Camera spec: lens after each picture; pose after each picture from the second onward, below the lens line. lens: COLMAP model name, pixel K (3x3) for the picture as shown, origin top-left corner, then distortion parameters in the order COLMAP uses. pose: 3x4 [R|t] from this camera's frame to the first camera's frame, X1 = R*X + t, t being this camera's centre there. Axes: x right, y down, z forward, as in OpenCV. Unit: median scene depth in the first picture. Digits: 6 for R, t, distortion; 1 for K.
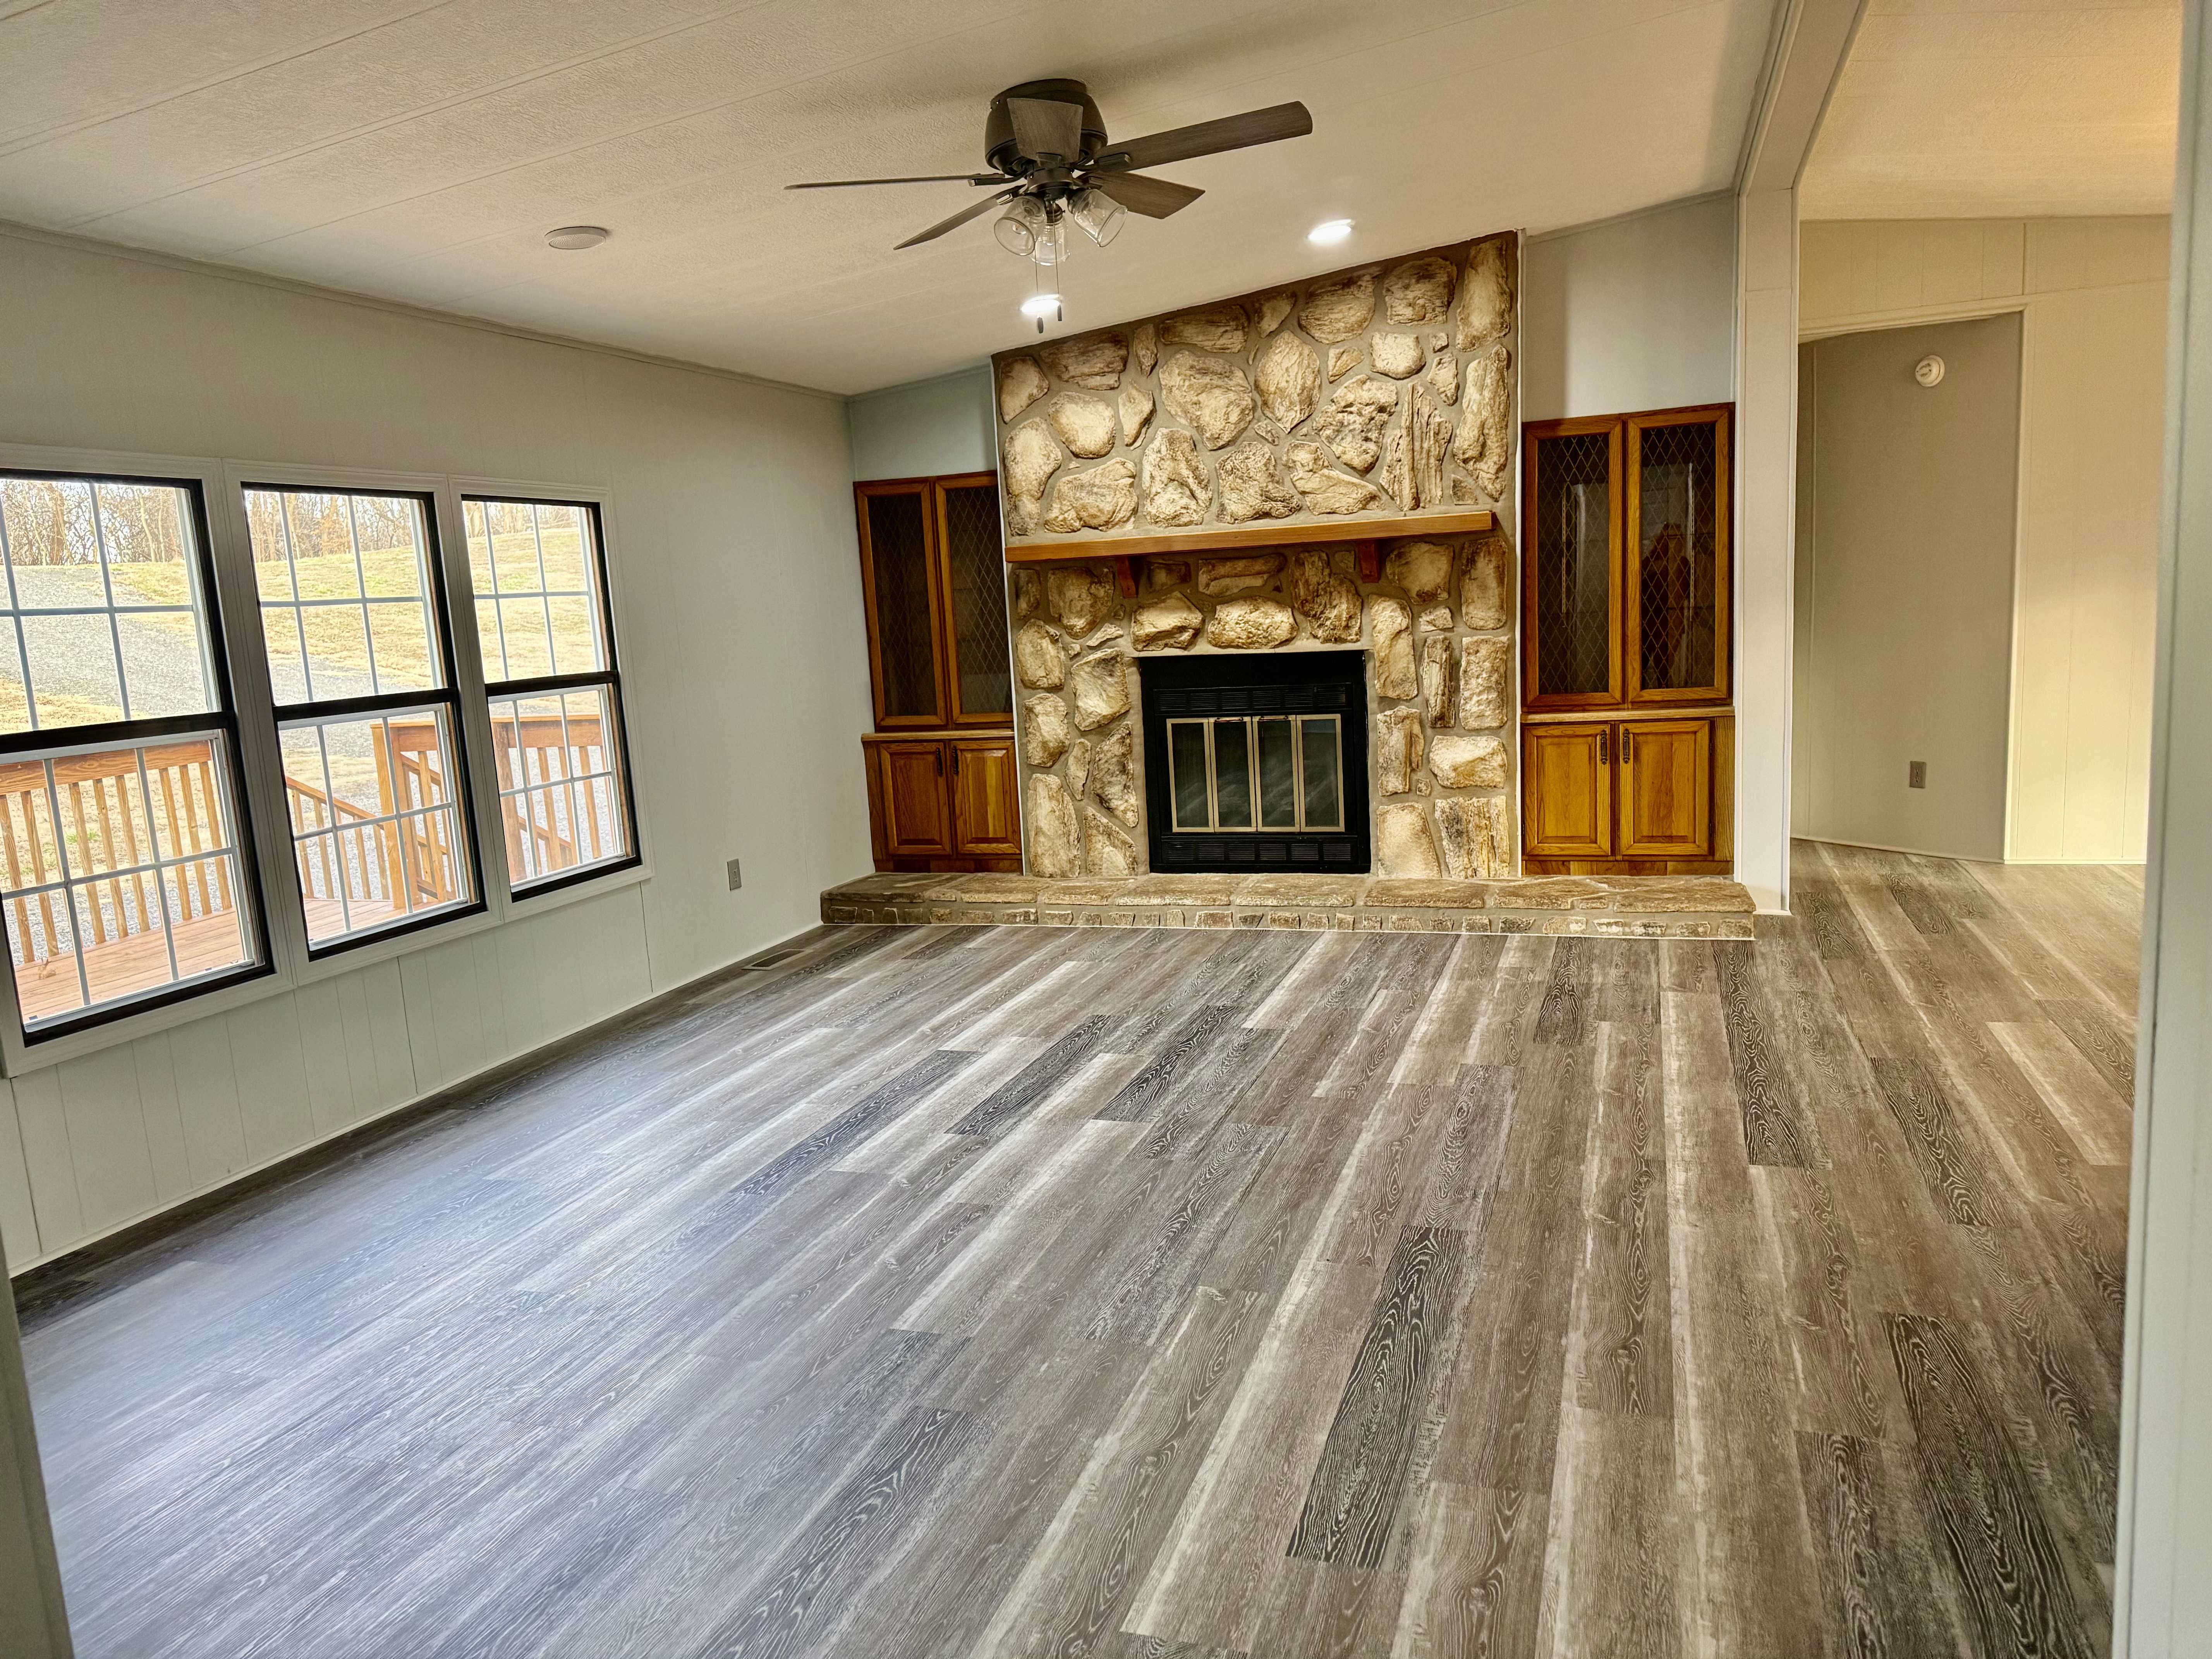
lens RADIAL K [[1557.6, 0, 1112.6], [0, 1557.6, 845.8], [0, 0, 1]] dist [0.111074, -0.158141]
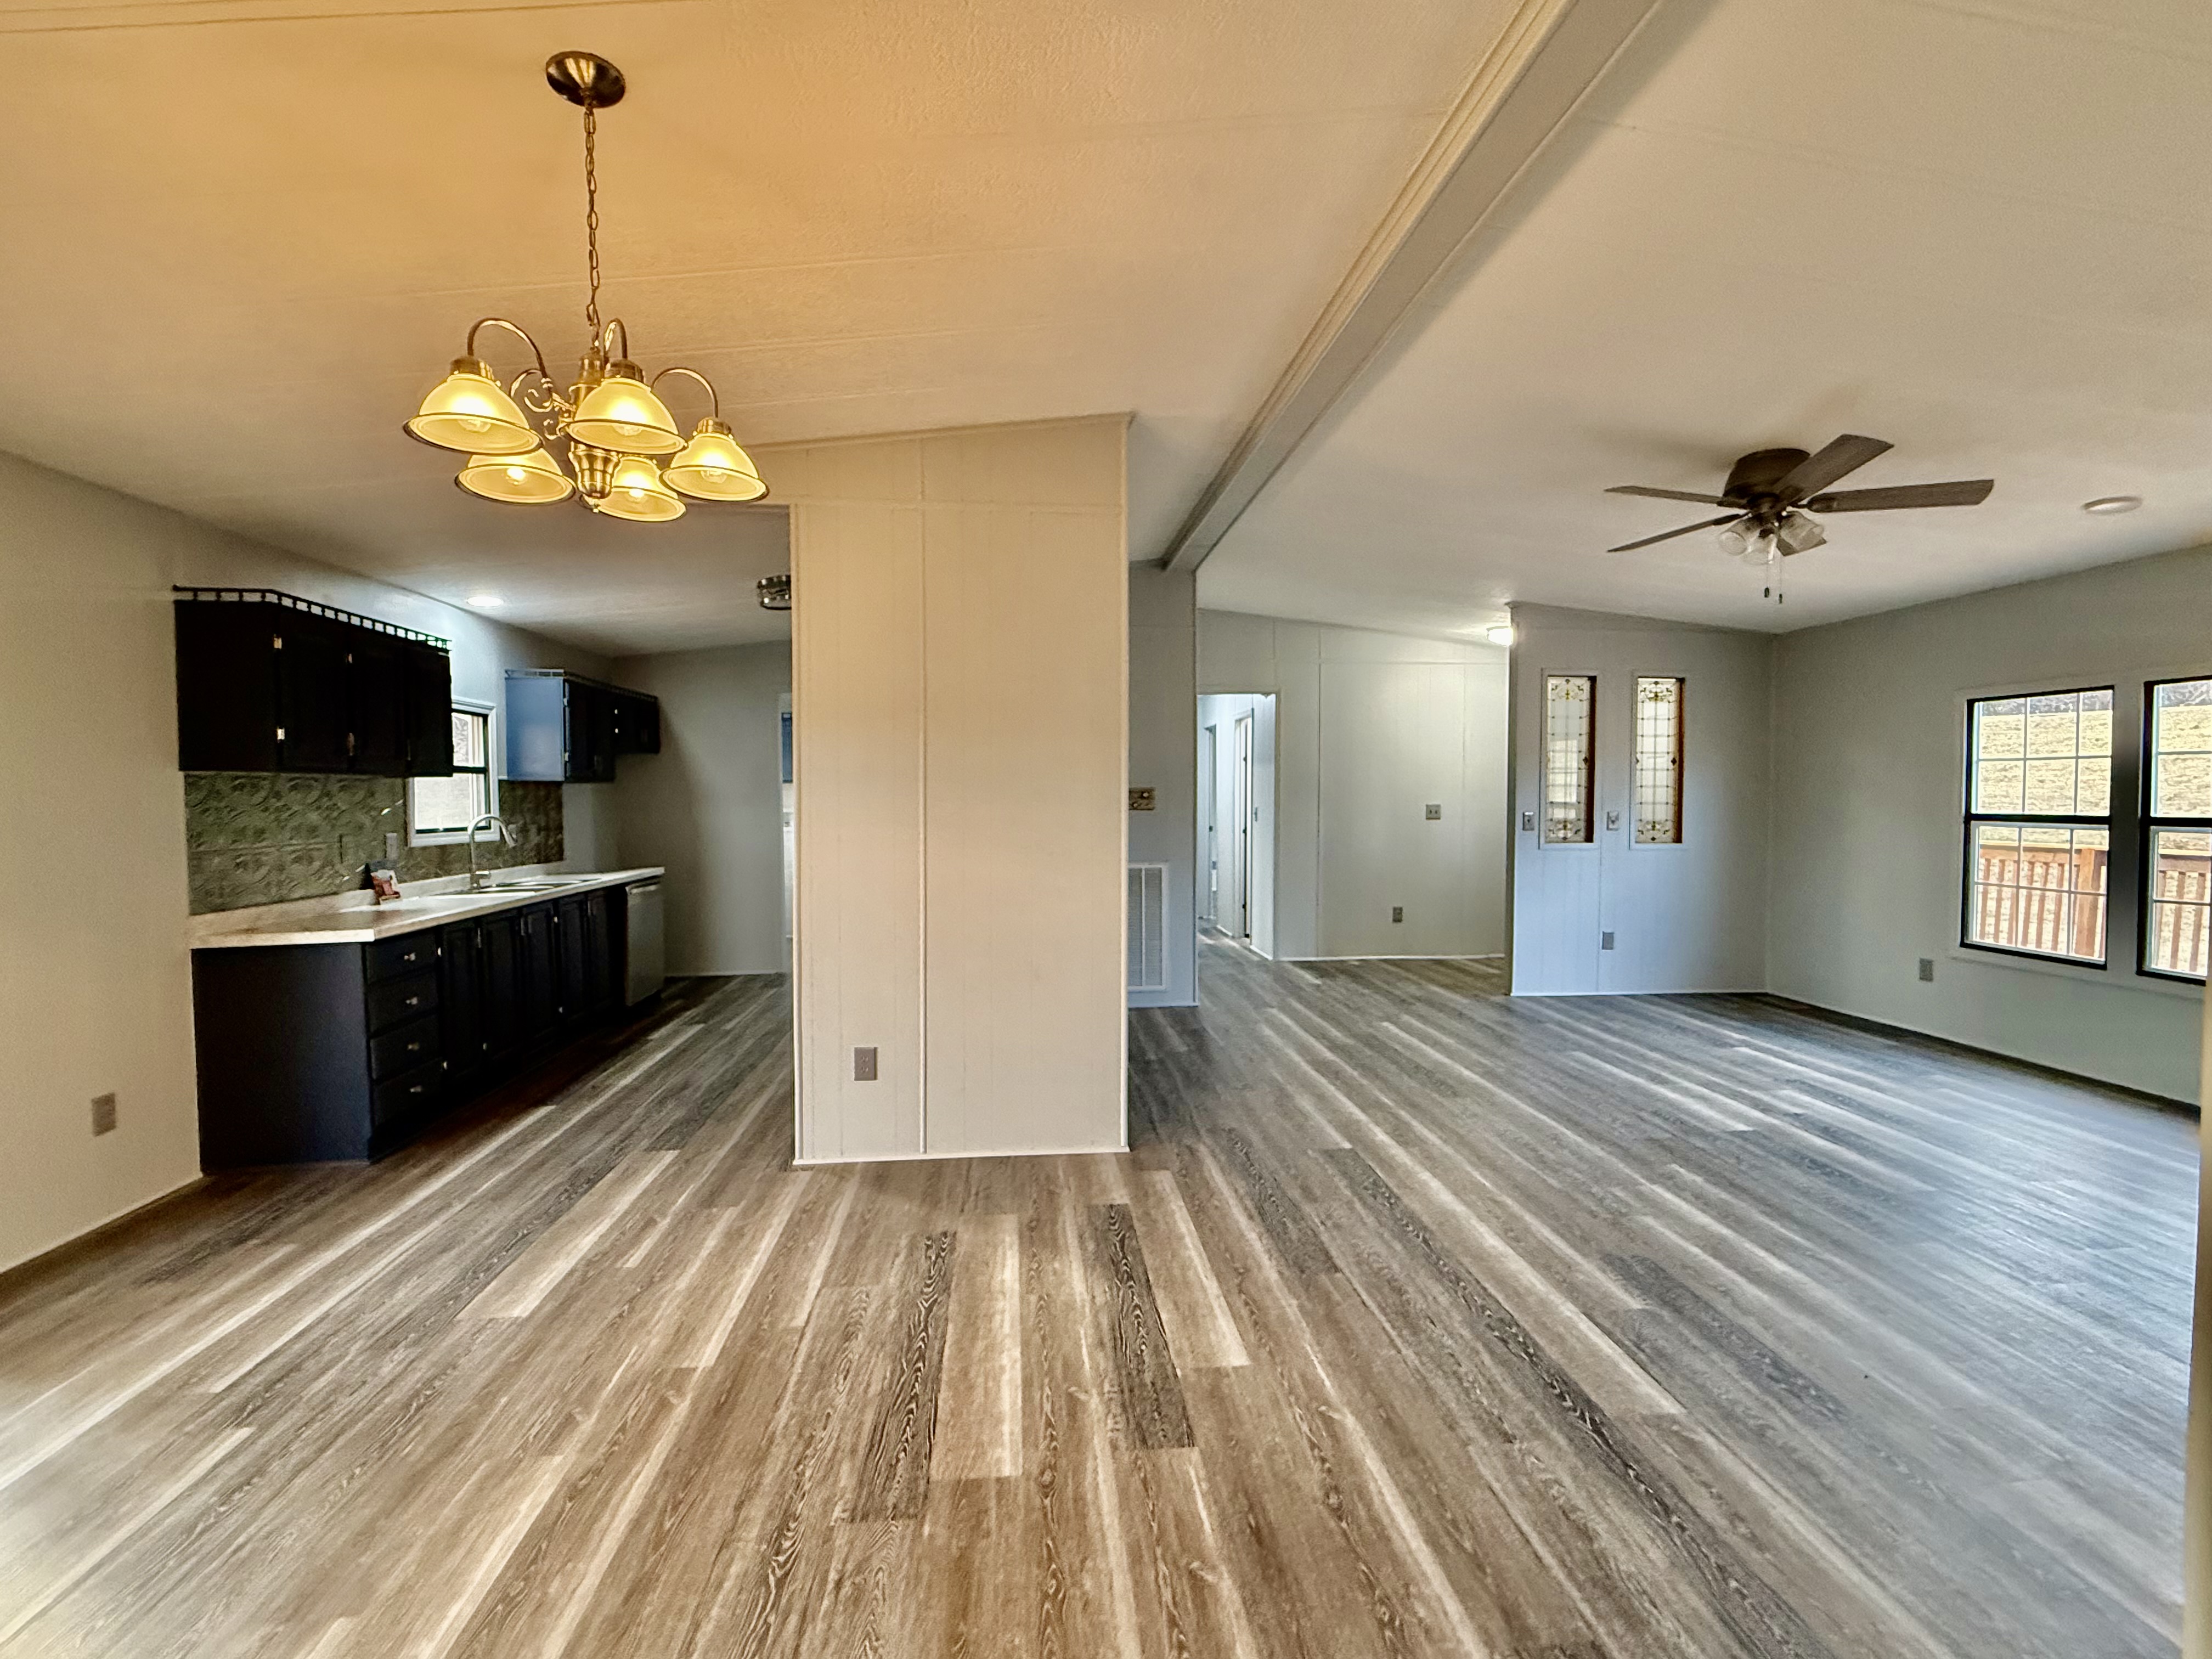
lens RADIAL K [[984.2, 0, 1090.5], [0, 984.2, 826.5], [0, 0, 1]] dist [-0.000286, -0.000091]
pose [[-0.918299, 0.069258, -0.389782, 0.594795], [-0.010988, 0.979740, 0.199970, -0.185943], [0.395735, 0.187915, -0.898934, 1.015246]]
